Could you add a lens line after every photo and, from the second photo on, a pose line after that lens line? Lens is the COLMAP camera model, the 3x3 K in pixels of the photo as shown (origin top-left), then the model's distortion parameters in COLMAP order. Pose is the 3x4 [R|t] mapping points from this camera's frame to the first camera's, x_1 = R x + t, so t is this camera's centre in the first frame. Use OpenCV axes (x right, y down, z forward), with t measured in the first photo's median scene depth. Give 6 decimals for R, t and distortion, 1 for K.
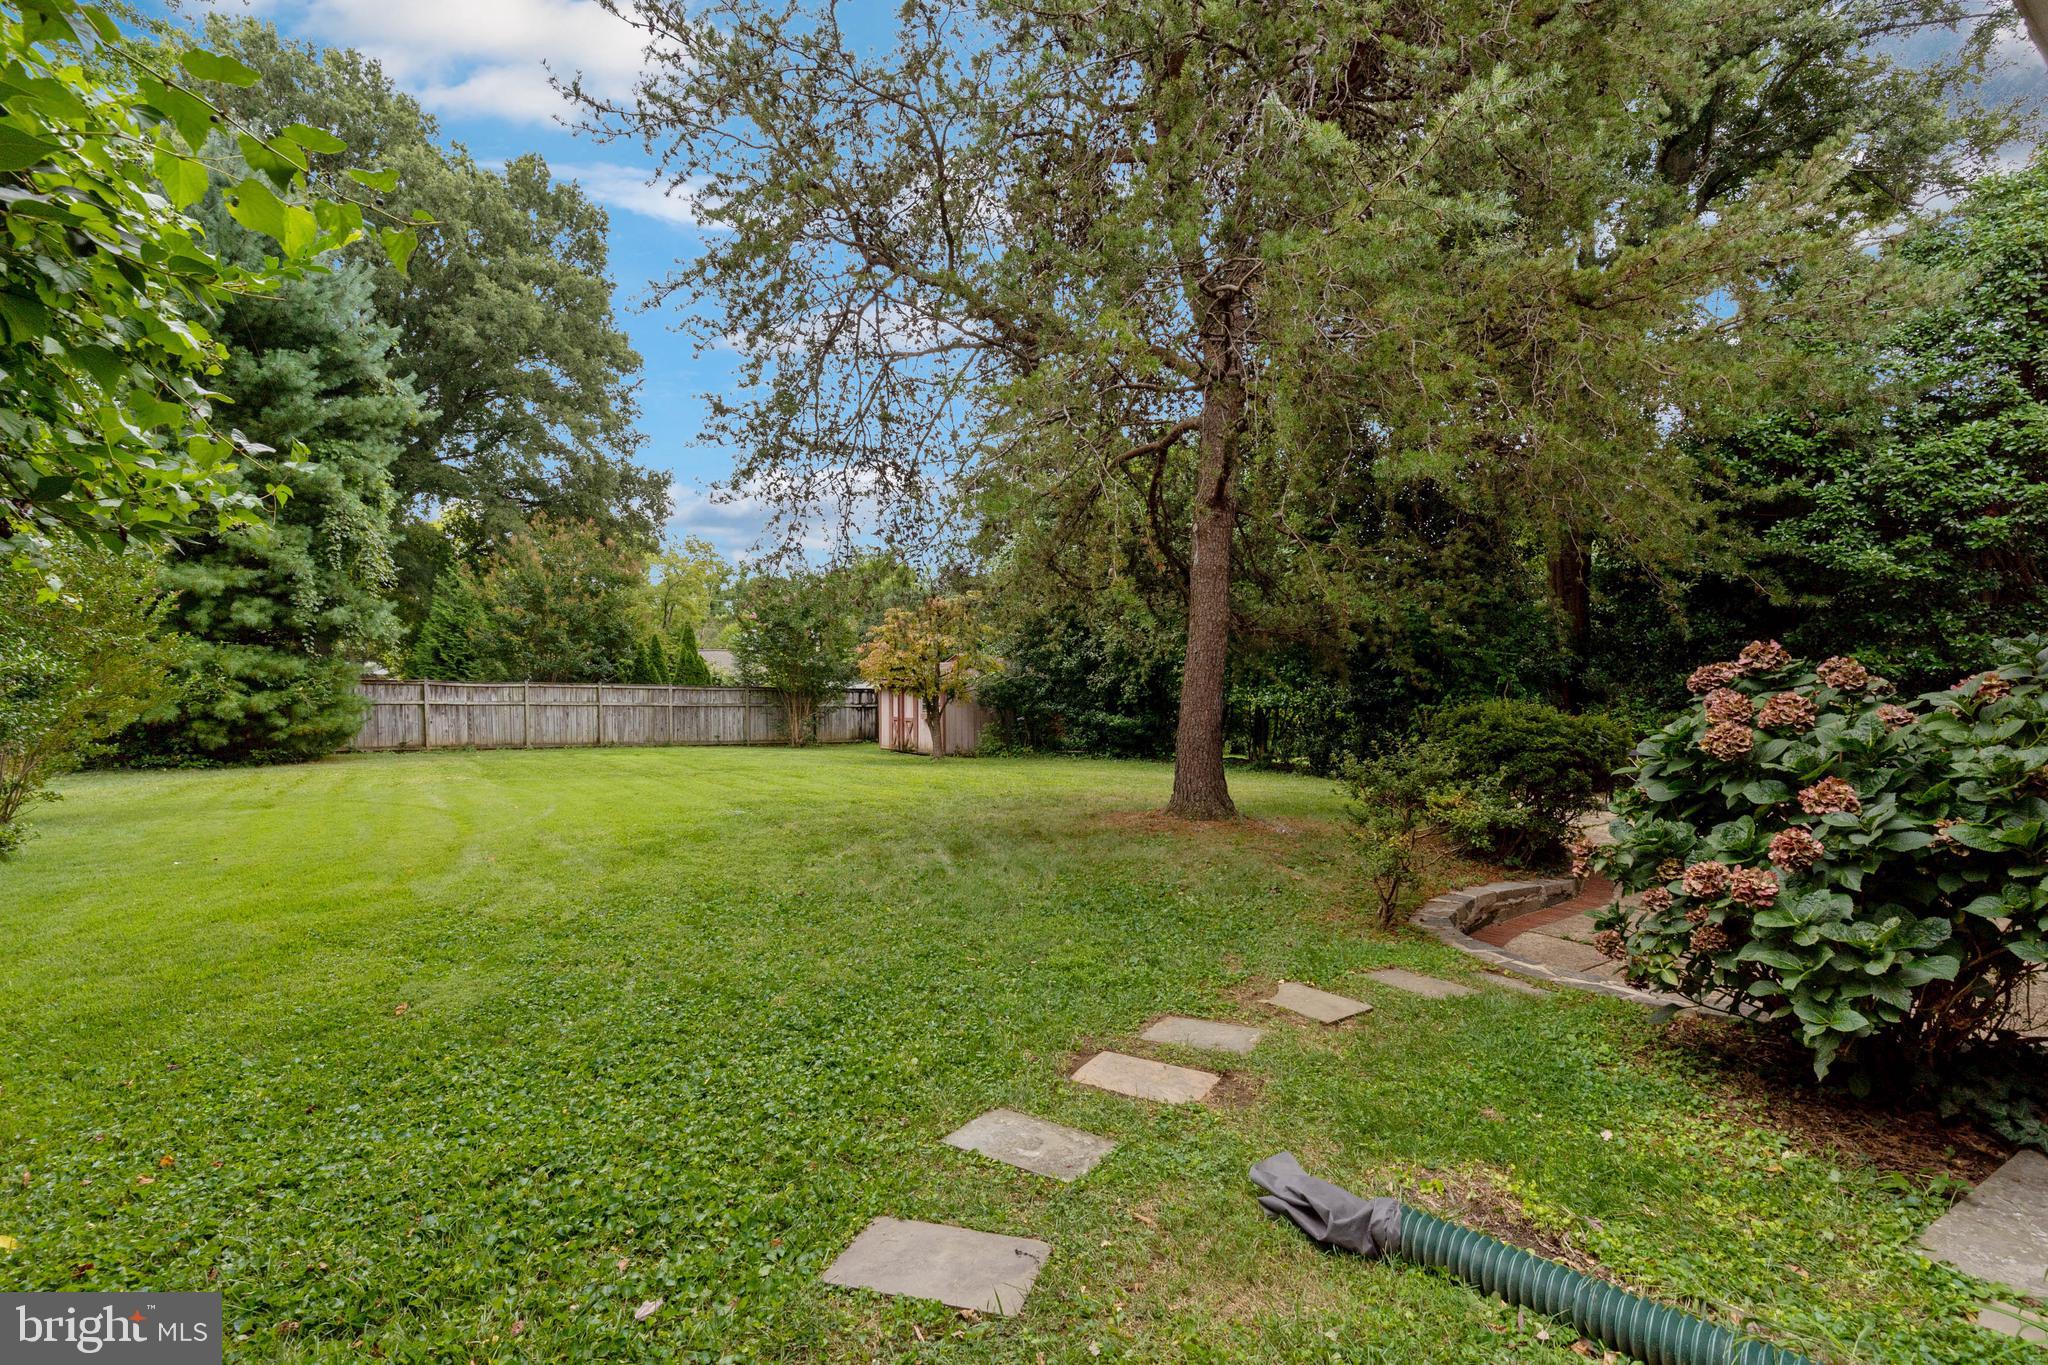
lens RADIAL K [[962.6, 0, 1031.3], [0, 962.6, 693.5], [0, 0, 1]] dist [0.000932, -0.000552]
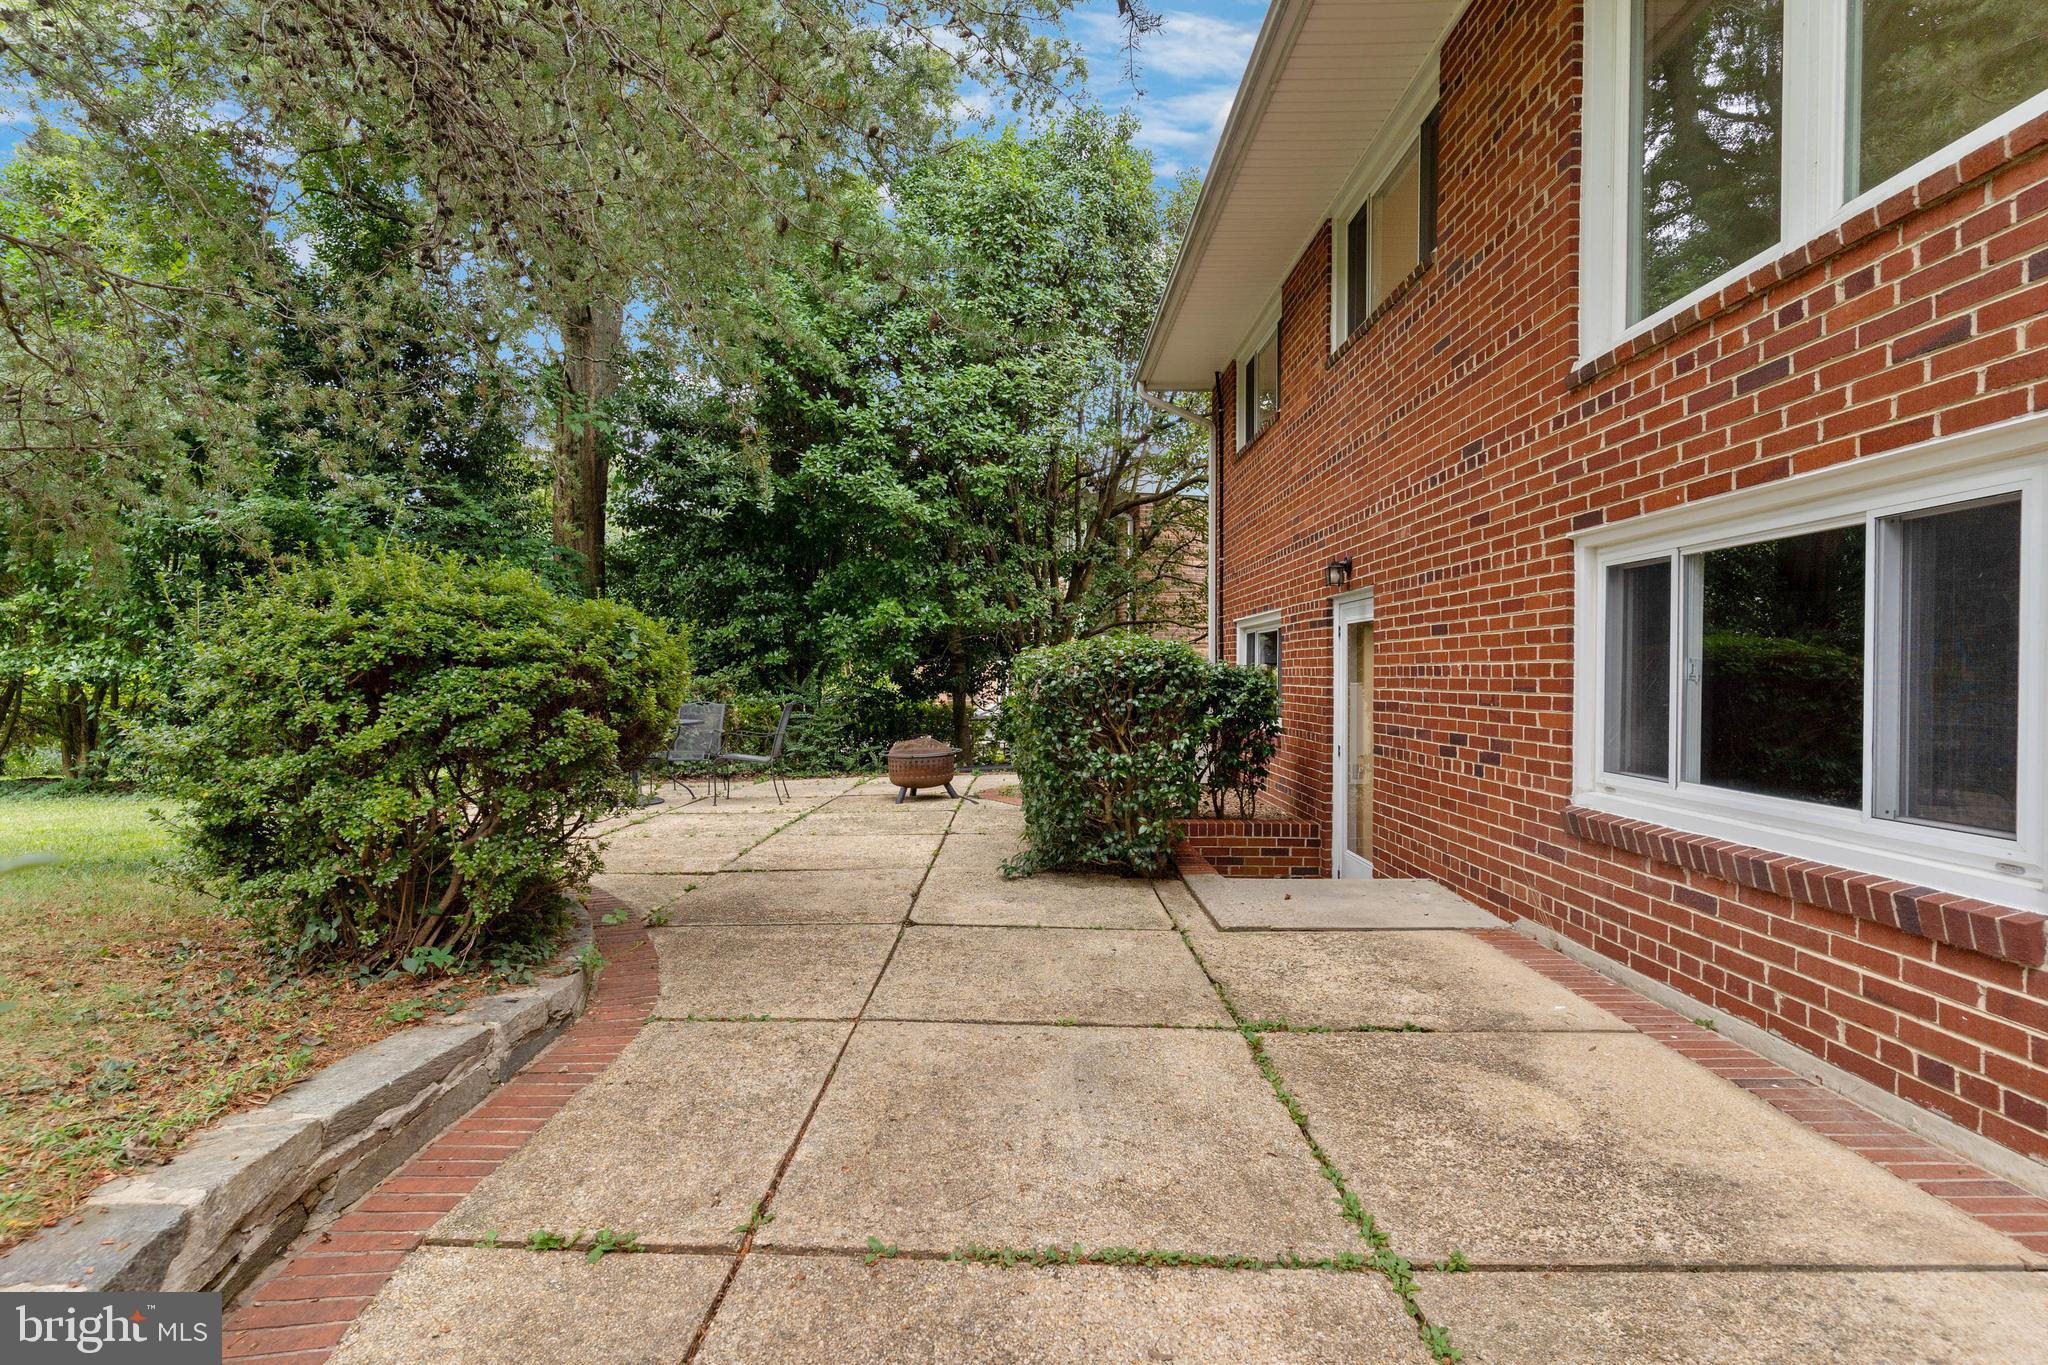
lens RADIAL K [[974.4, 0, 1008.8], [0, 974.4, 667.5], [0, 0, 1]] dist [0.004338, -0.000448]
pose [[0.605911, 0.013980, 0.795409, 0.222489], [0.009214, 0.999655, -0.024589, 0.046251], [-0.795479, 0.022228, 0.605573, 0.389062]]
